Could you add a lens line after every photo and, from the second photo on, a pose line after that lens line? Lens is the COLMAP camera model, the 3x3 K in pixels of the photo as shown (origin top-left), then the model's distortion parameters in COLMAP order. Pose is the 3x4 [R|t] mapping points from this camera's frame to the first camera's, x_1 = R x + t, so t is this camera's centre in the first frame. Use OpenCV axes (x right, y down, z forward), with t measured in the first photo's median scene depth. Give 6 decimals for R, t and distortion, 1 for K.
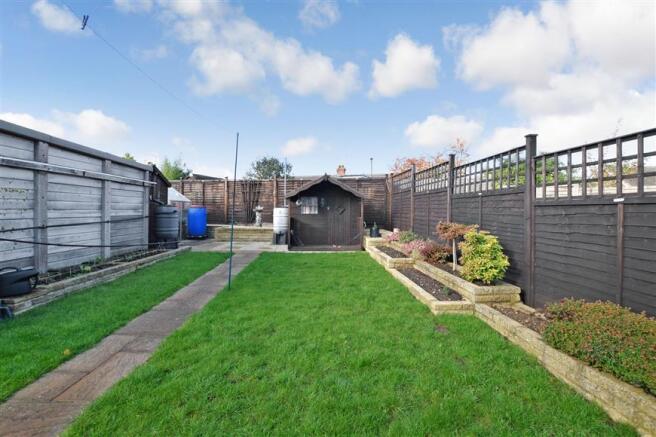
lens RADIAL K [[293.2, 0, 327.2], [0, 293.2, 214.6], [0, 0, 1]] dist [0.000650, 0.000031]
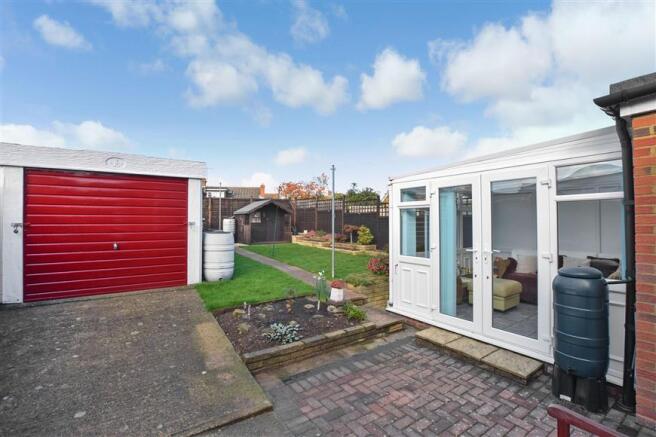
lens RADIAL K [[293.2, 0, 328.3], [0, 293.2, 221.0], [0, 0, 1]] dist [0.000650, 0.000031]
pose [[0.841597, 0.006288, 0.540069, -1.361790], [0.004113, 0.999829, -0.018050, 0.045443], [-0.540090, 0.017412, 0.841427, -1.262821]]
